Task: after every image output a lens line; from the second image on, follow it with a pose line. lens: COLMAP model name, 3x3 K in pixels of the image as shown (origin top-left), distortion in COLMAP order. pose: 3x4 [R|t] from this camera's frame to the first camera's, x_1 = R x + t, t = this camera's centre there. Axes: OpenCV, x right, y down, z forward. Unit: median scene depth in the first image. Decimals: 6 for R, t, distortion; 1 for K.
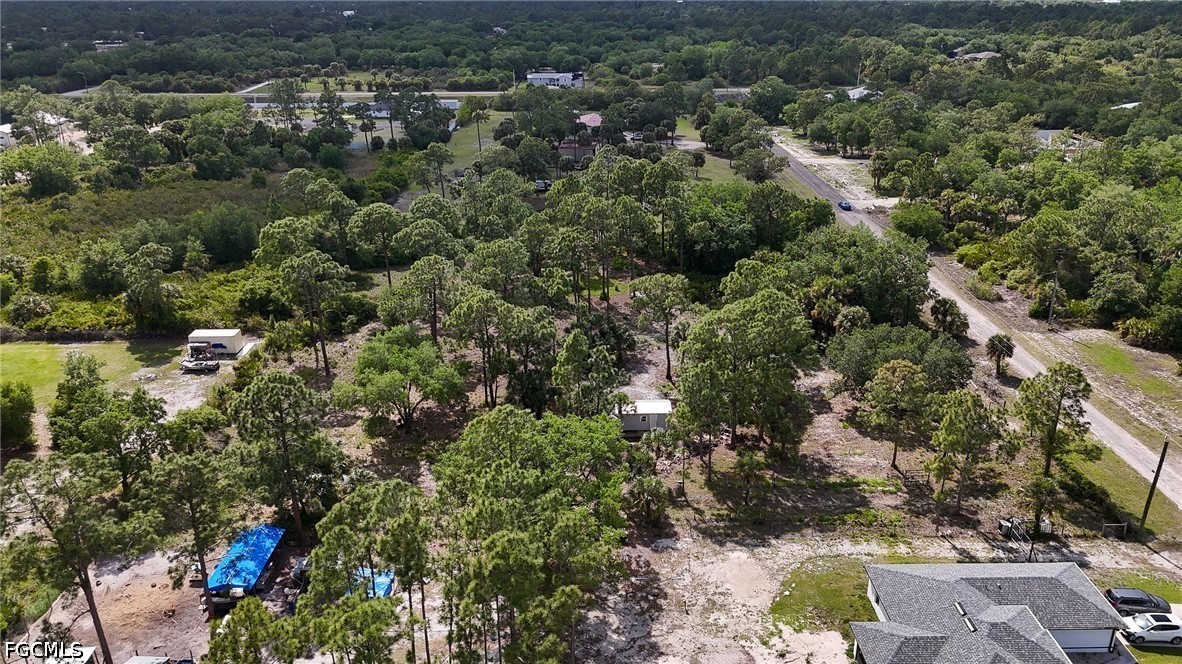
lens RADIAL K [[869.2, 0, 592.8], [0, 869.2, 331.6], [0, 0, 1]] dist [0.058002, -0.045116]
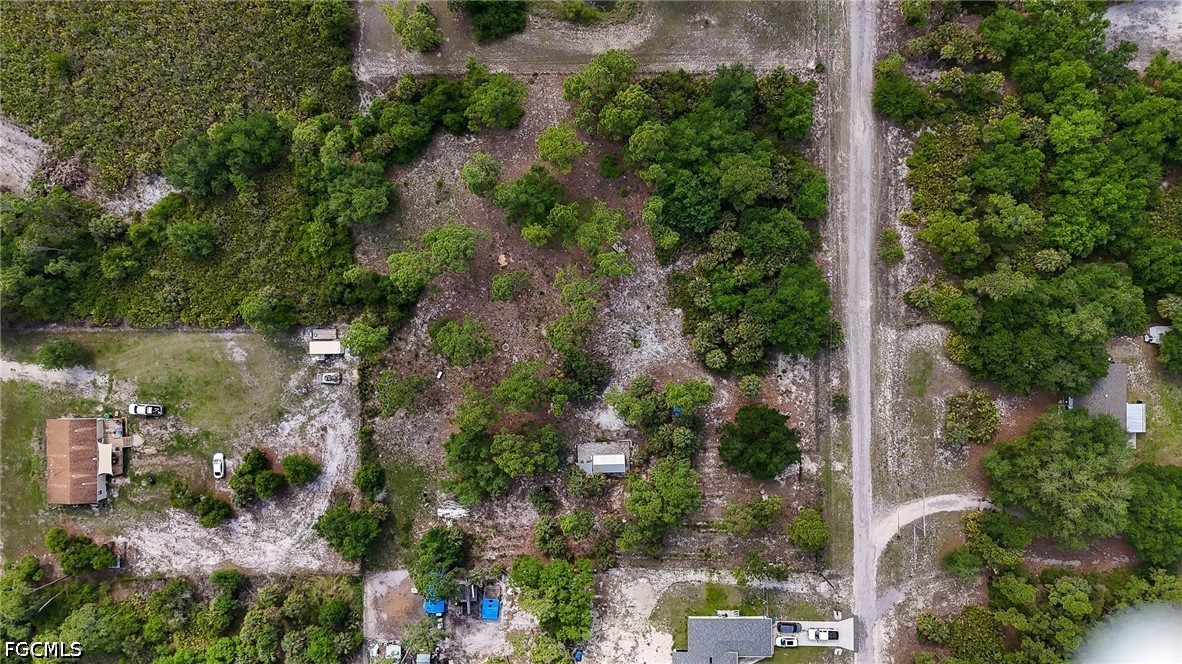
lens RADIAL K [[869.2, 0, 592.8], [0, 869.2, 328.5], [0, 0, 1]] dist [0.058002, -0.045116]
pose [[0.999936, 0.008816, -0.007043, 0.040064], [0.003438, 0.356501, 0.934289, -1.958986], [0.010748, -0.934253, 0.356448, 0.728955]]
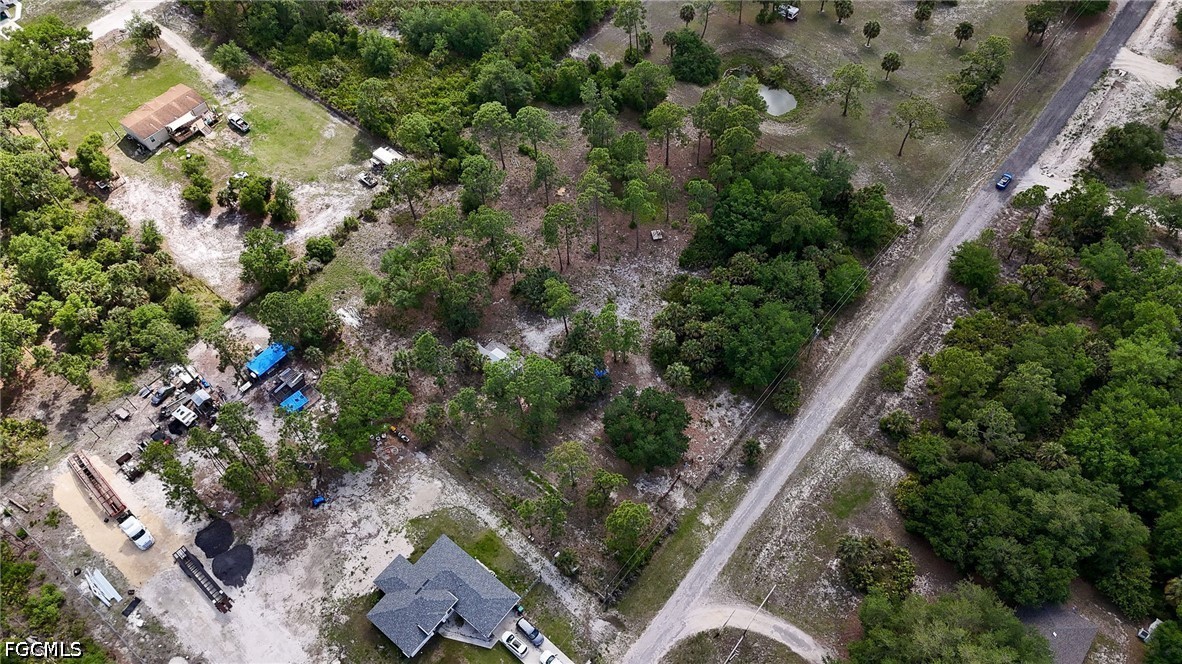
lens RADIAL K [[869.2, 0, 593.2], [0, 869.2, 331.9], [0, 0, 1]] dist [0.058002, -0.045116]
pose [[0.763641, 0.520071, -0.382594, 0.911113], [-0.219210, 0.766228, 0.604021, -1.142997], [0.607288, -0.377387, 0.699128, -0.017959]]
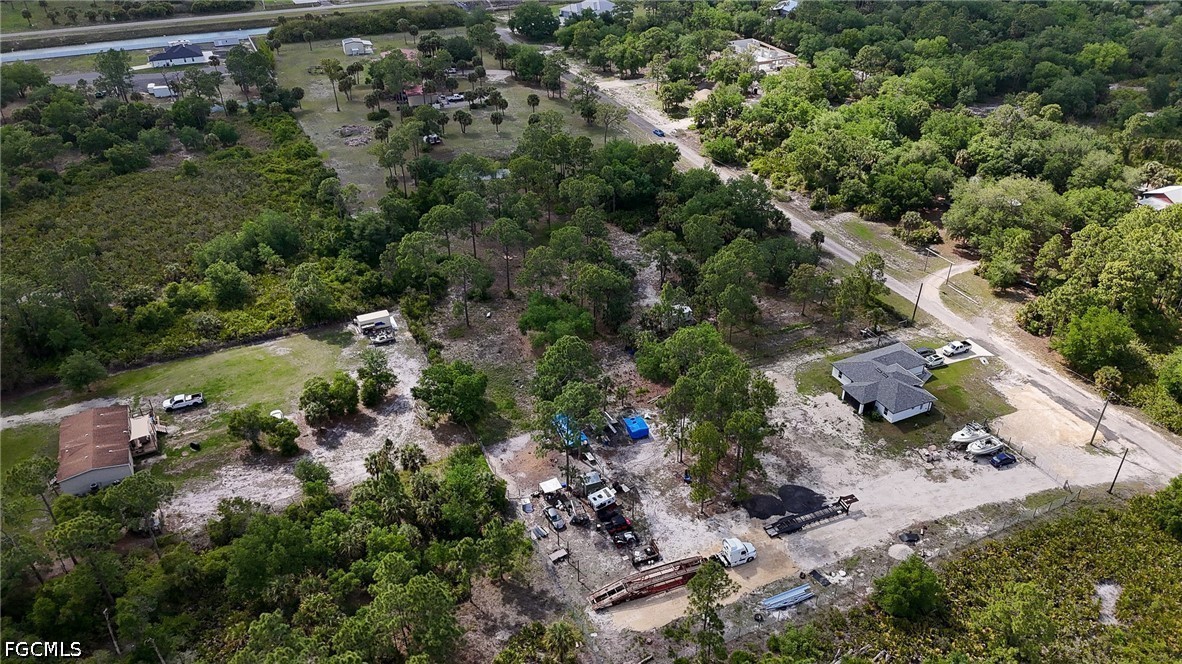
lens RADIAL K [[869.2, 0, 592.0], [0, 869.2, 336.3], [0, 0, 1]] dist [0.058002, -0.045116]
pose [[0.911606, -0.214418, 0.350713, -0.880485], [0.145936, 0.966418, 0.211515, -0.318156], [-0.384288, -0.141636, 0.912284, -0.709424]]
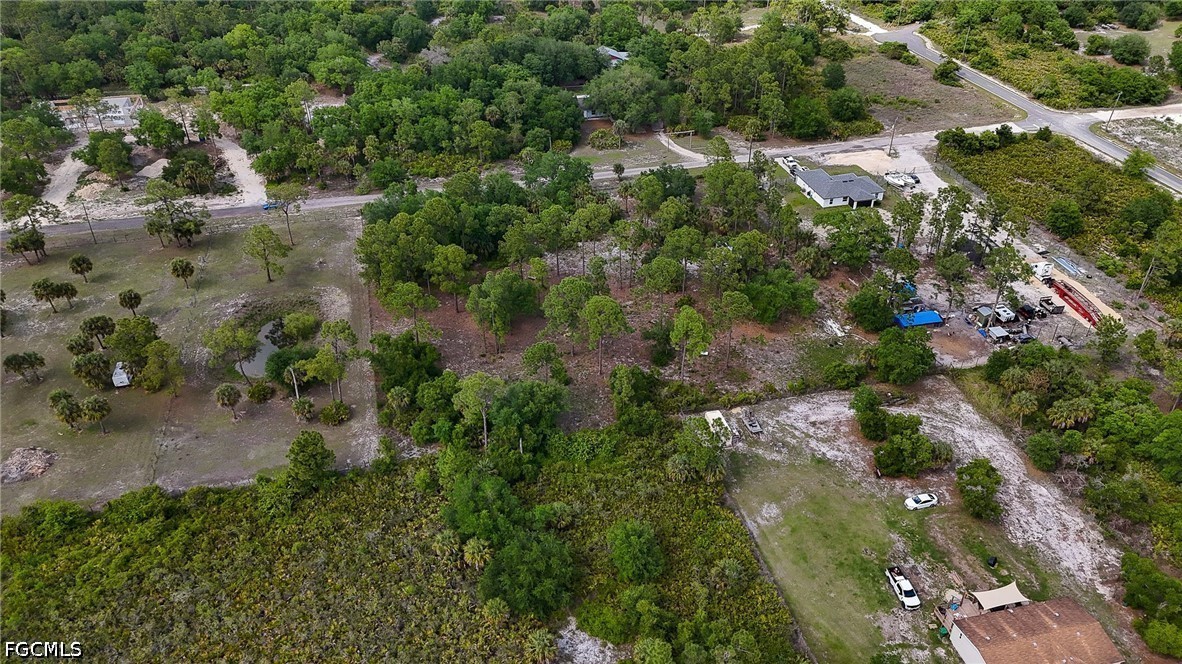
lens RADIAL K [[869.2, 0, 595.3], [0, 869.2, 333.6], [0, 0, 1]] dist [0.058002, -0.045116]
pose [[-0.228669, -0.538148, 0.811238, -1.854462], [0.366301, 0.724513, 0.583869, -1.216455], [-0.901961, 0.430670, 0.031451, 1.512827]]
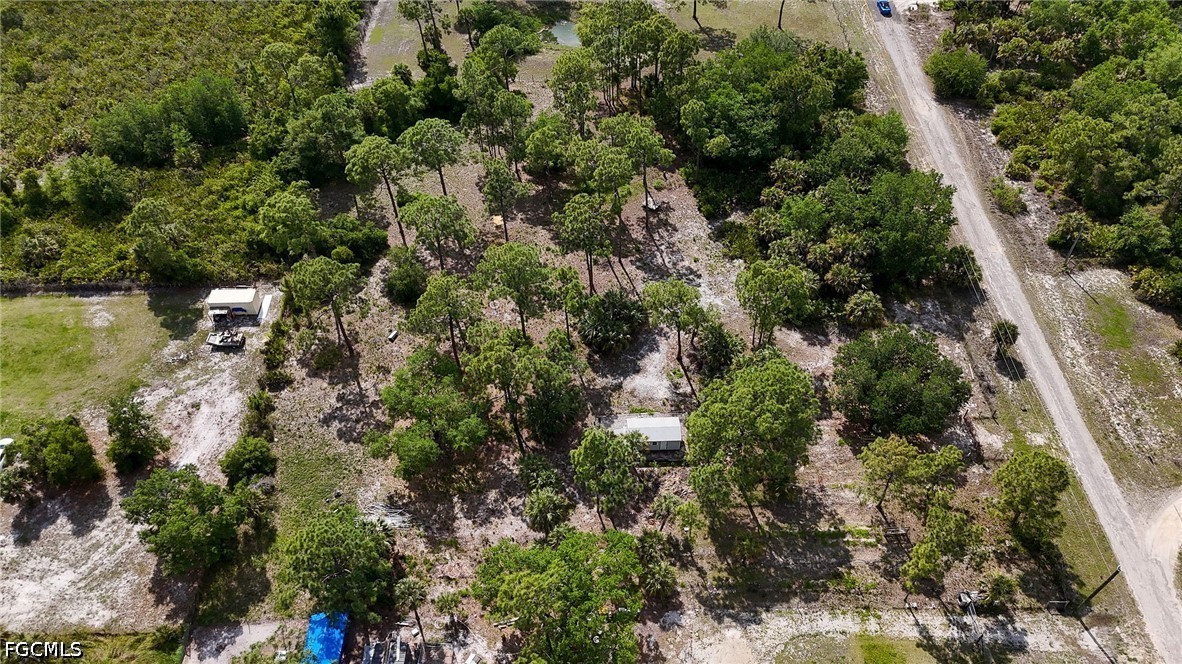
lens RADIAL K [[869.2, 0, 592.9], [0, 869.2, 331.5], [0, 0, 1]] dist [0.058002, -0.045116]
pose [[0.999950, -0.007296, -0.006821, -0.011518], [0.009605, 0.889667, 0.456509, -0.597095], [0.002738, -0.456552, 0.889693, 0.117714]]
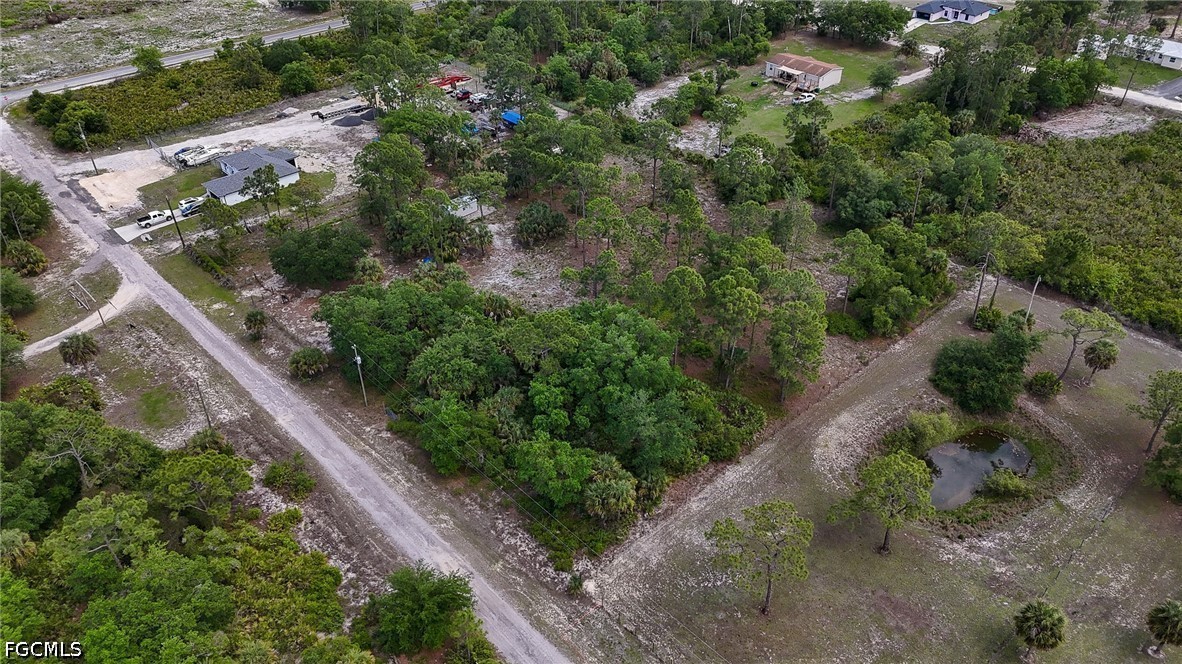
lens RADIAL K [[869.2, 0, 593.3], [0, 869.2, 329.1], [0, 0, 1]] dist [0.058002, -0.045116]
pose [[-0.737056, 0.398347, -0.545956, 1.017210], [-0.239277, 0.601692, 0.762045, -1.280660], [0.632056, 0.692305, -0.348165, 2.229473]]
